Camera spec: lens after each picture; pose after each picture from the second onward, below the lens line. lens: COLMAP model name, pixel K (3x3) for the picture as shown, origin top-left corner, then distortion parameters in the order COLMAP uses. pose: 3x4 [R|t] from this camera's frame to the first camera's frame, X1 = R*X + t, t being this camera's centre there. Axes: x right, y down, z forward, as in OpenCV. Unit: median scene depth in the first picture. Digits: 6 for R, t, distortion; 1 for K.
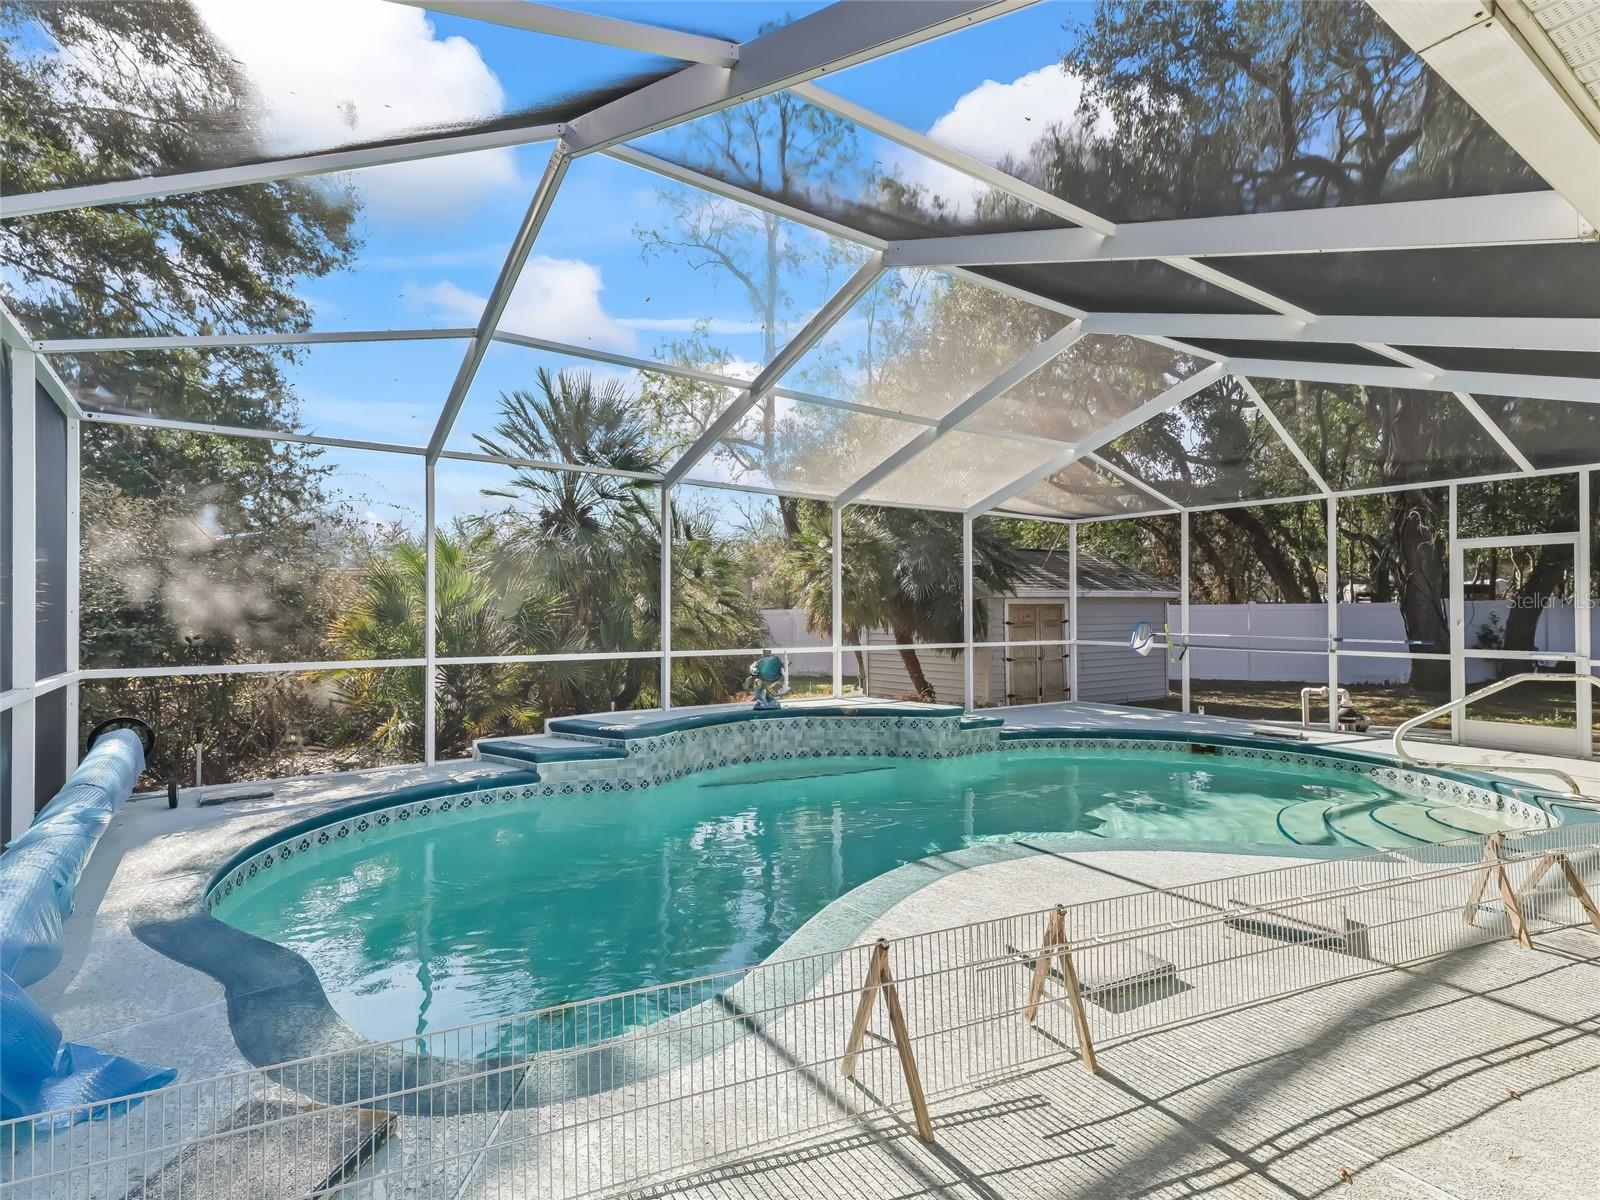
lens RADIAL K [[764.5, 0, 803.6], [0, 764.5, 609.8], [0, 0, 1]] dist [0.028595, 0.000328]
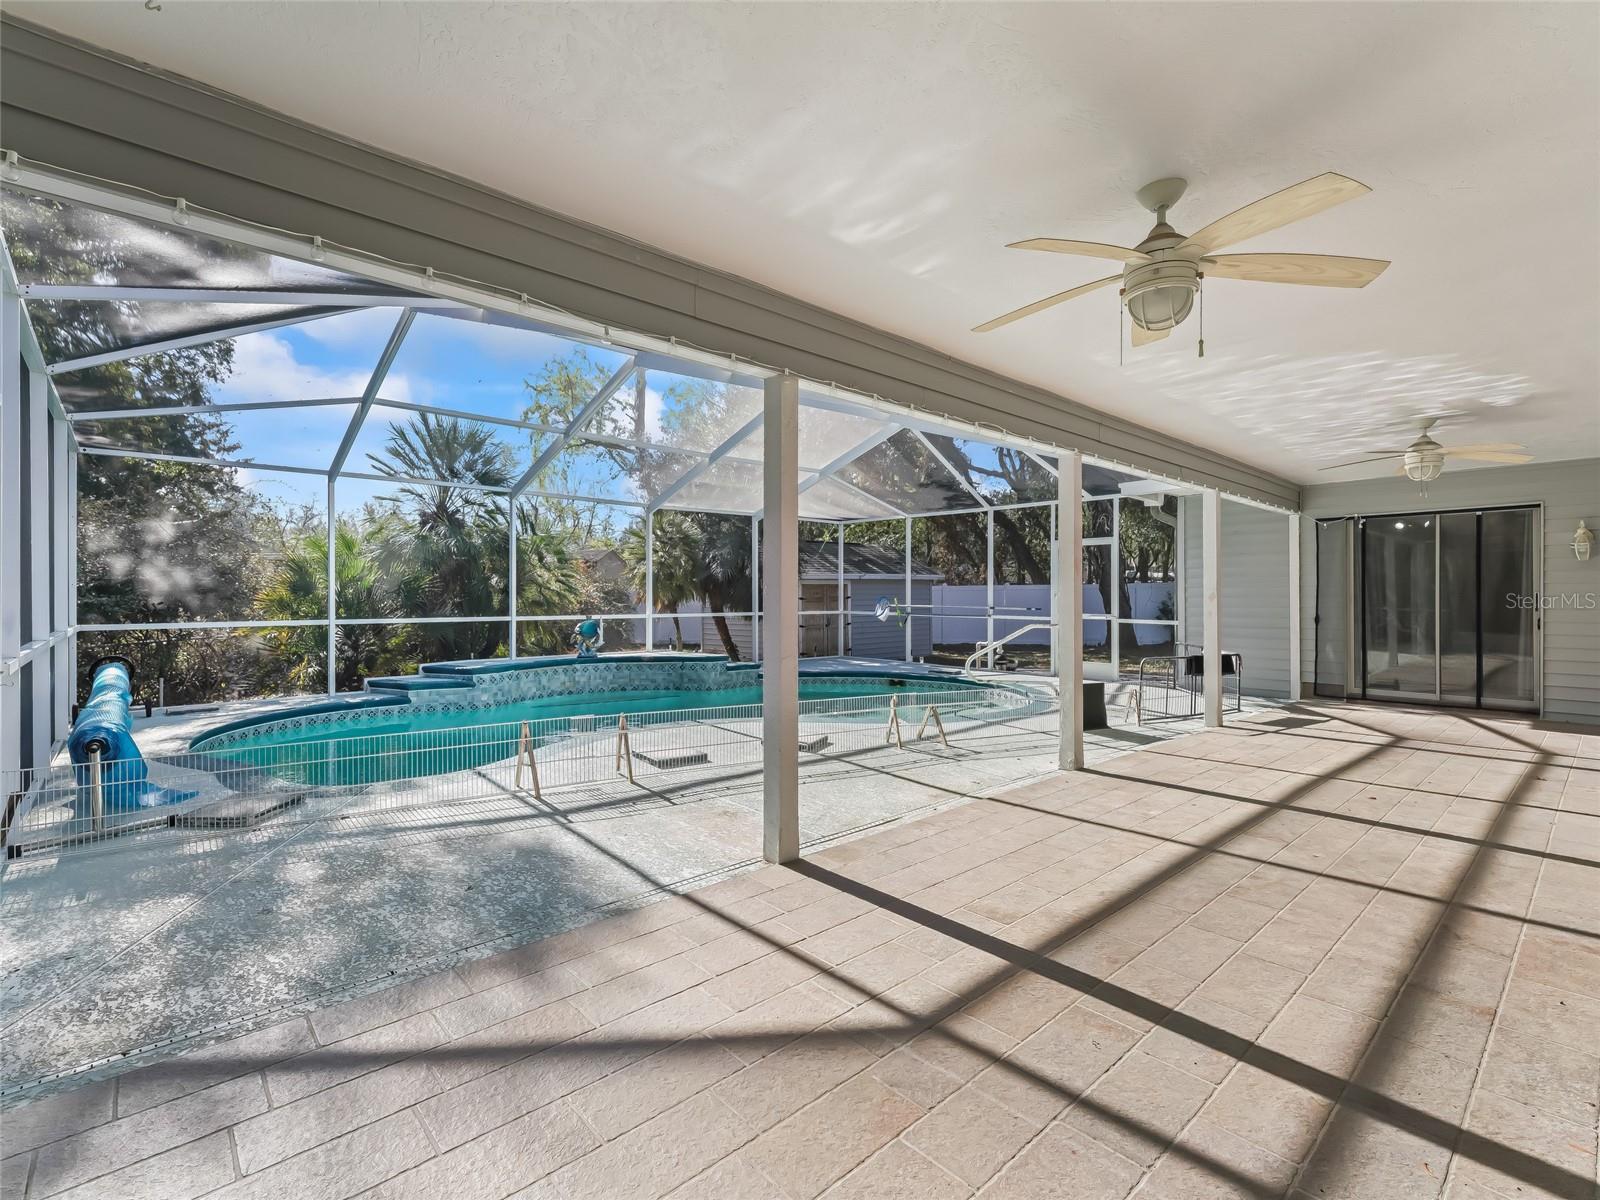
lens RADIAL K [[730.8, 0, 794.0], [0, 730.8, 597.1], [0, 0, 1]] dist [0.009635, -0.000244]
pose [[0.995188, 0.000949, 0.097984, 0.200929], [-0.001592, 0.999978, 0.006481, 0.010570], [-0.097976, -0.006606, 0.995167, -0.372620]]
